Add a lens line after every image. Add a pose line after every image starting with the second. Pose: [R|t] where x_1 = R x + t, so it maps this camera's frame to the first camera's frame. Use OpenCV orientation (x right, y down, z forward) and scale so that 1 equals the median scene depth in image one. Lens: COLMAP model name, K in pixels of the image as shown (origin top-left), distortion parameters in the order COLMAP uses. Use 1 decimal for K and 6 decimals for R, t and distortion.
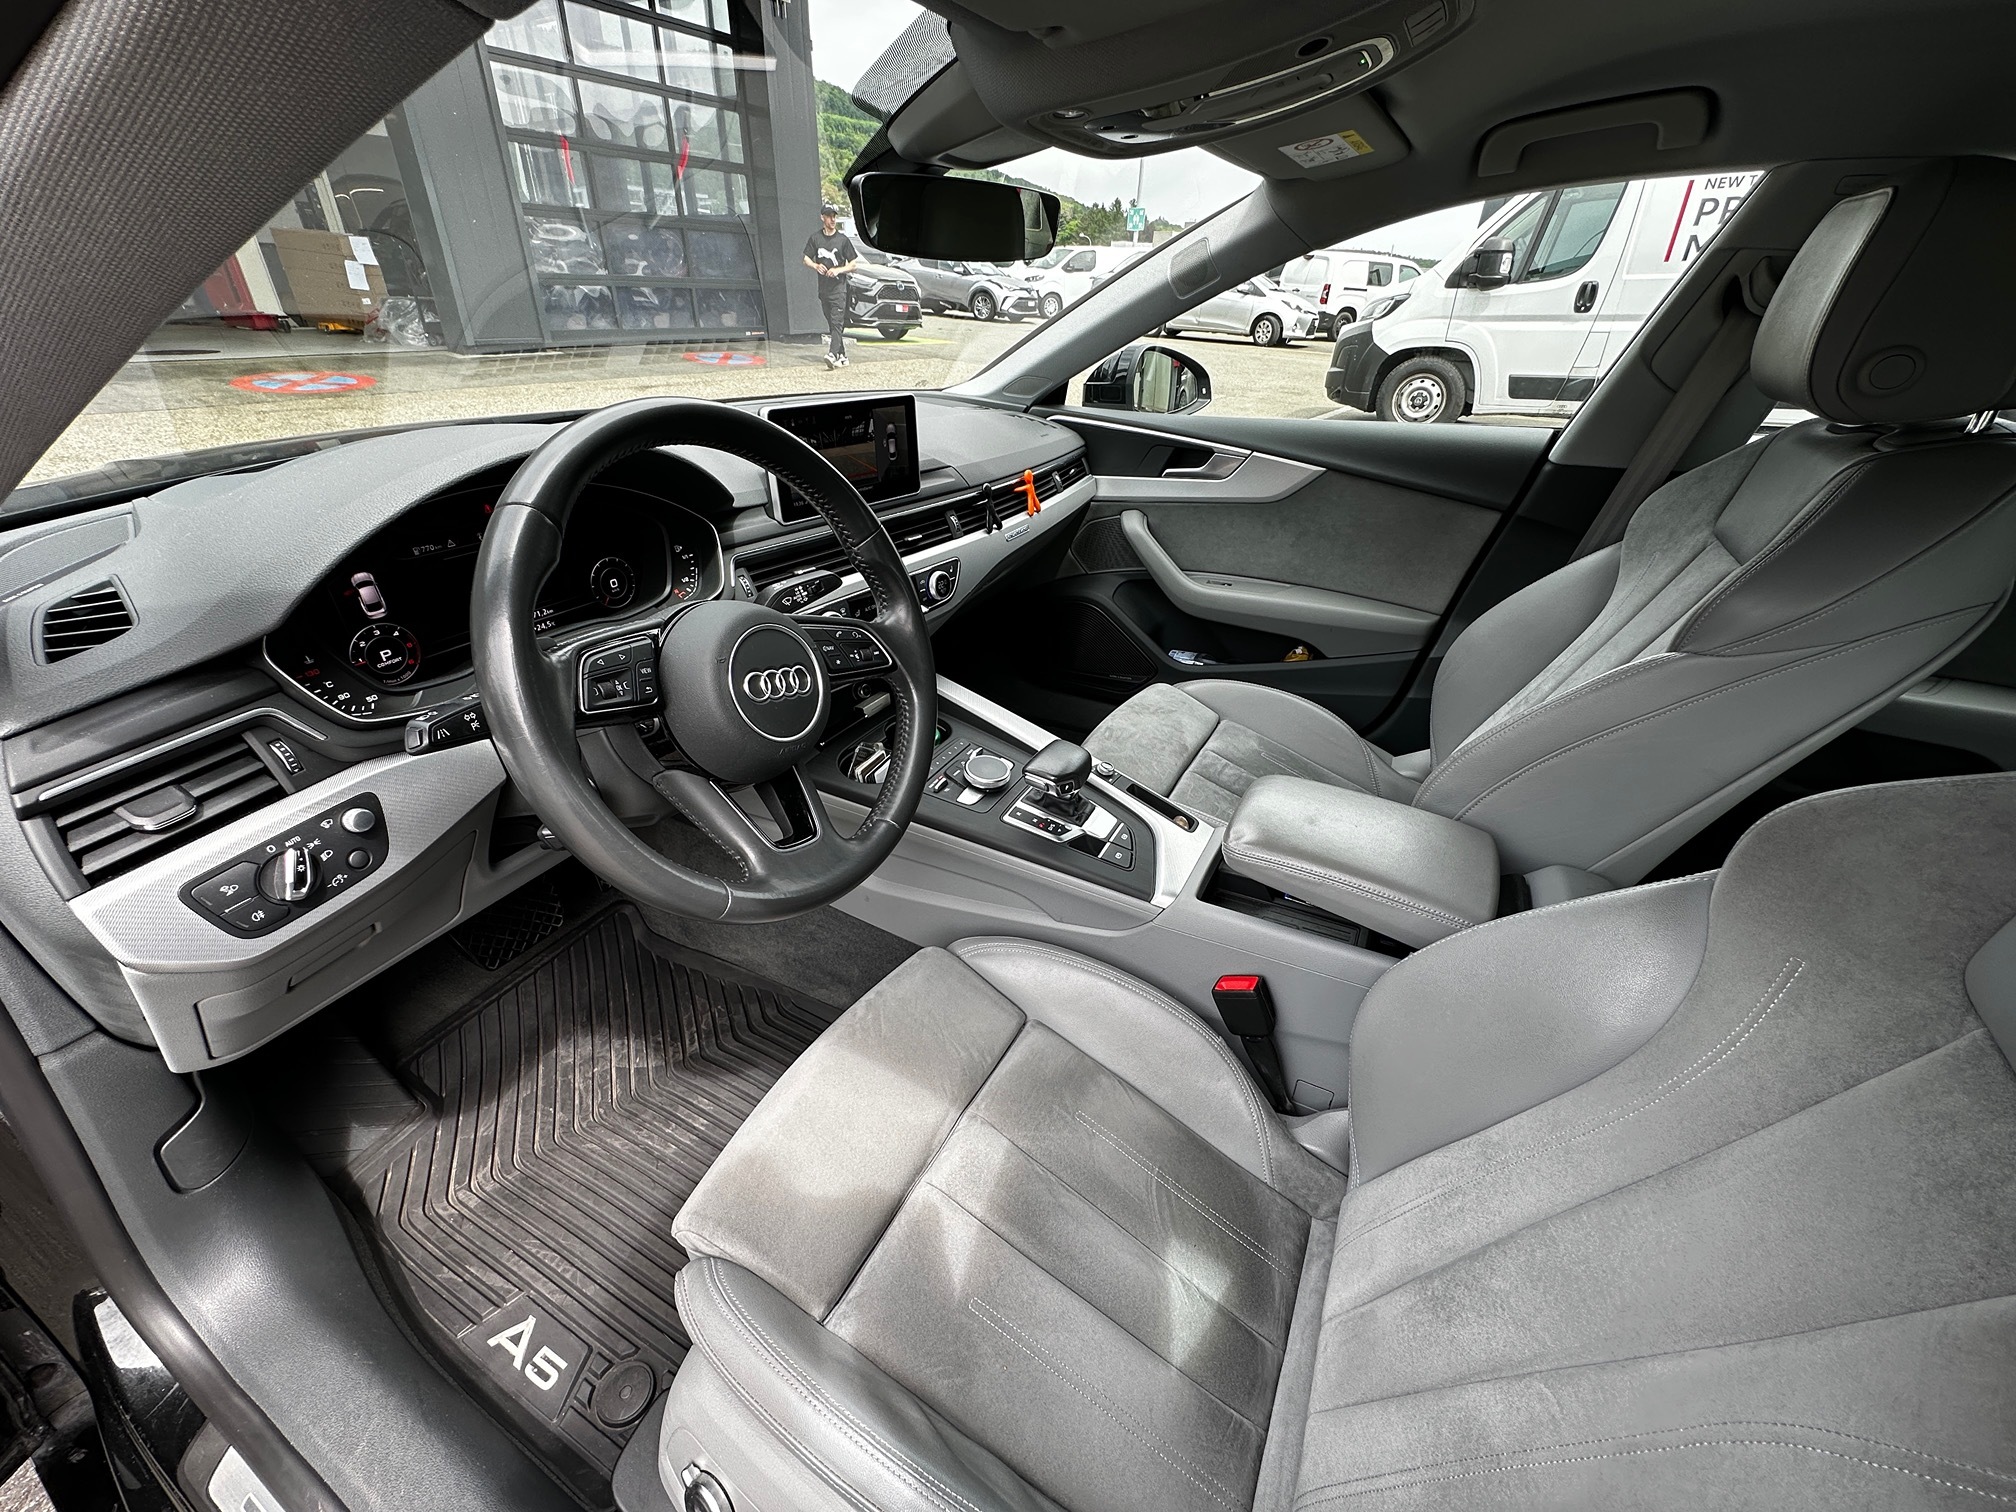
lens RADIAL K [[810.0, 0, 1006.7], [0, 810.0, 760.8], [0, 0, 1]] dist [-0.002838, 0.000020]
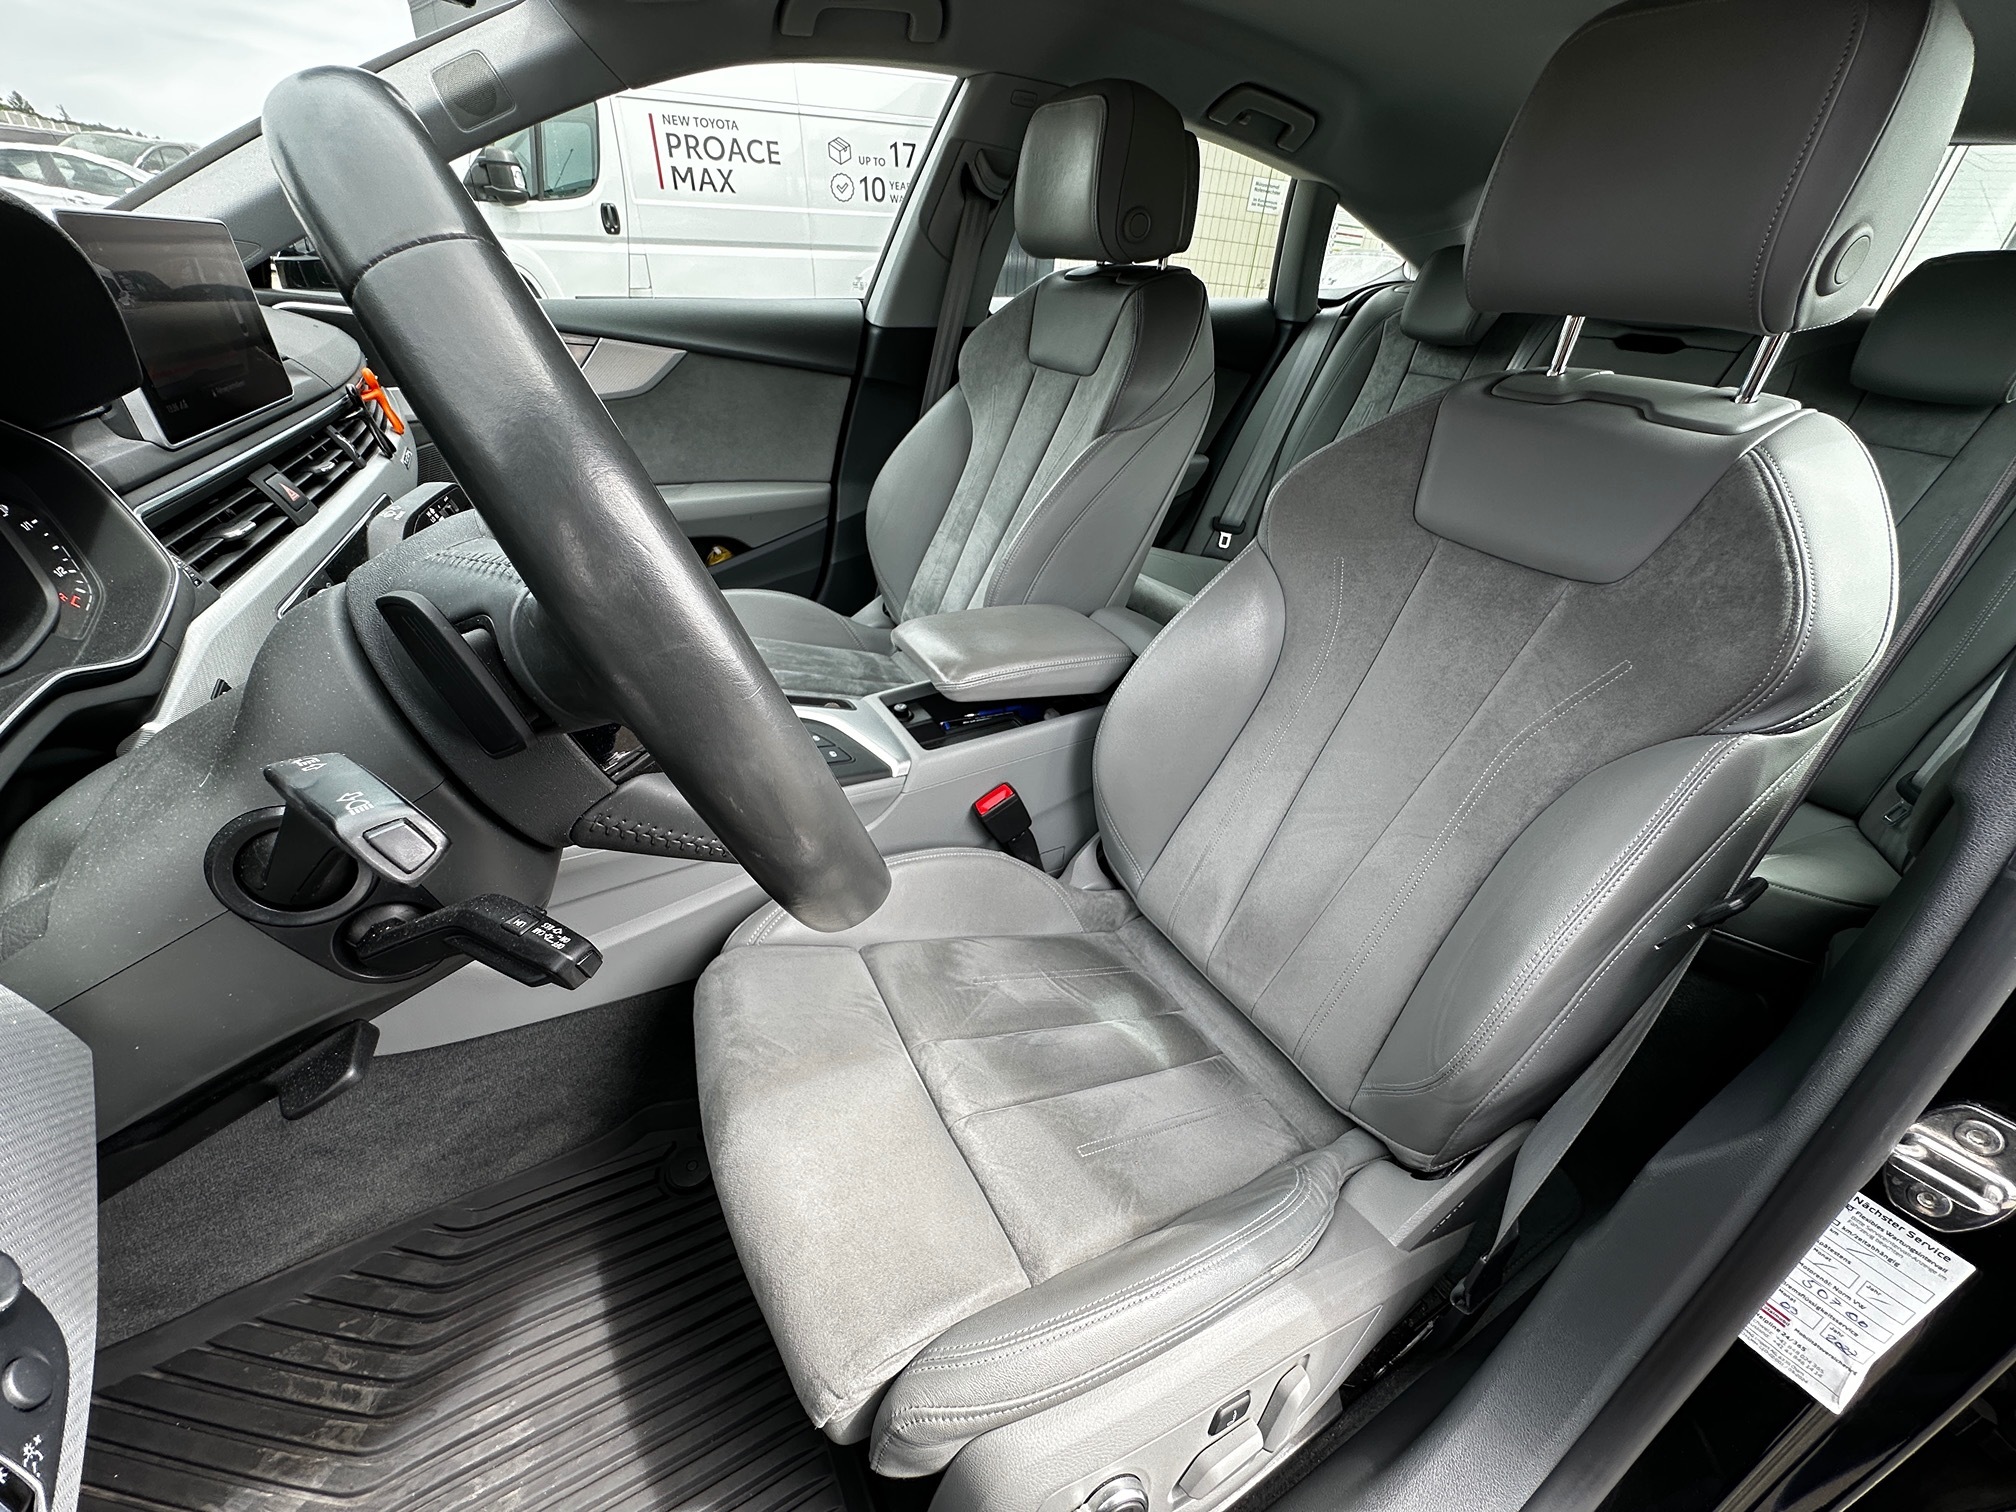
lens RADIAL K [[810.0, 0, 1005.6], [0, 810.0, 759.8], [0, 0, 1]] dist [-0.002838, 0.000020]
pose [[0.536973, -0.421760, 0.730601, -0.303625], [0.375610, 0.895002, 0.240601, -0.017952], [-0.755365, 0.145225, 0.639010, 0.178388]]
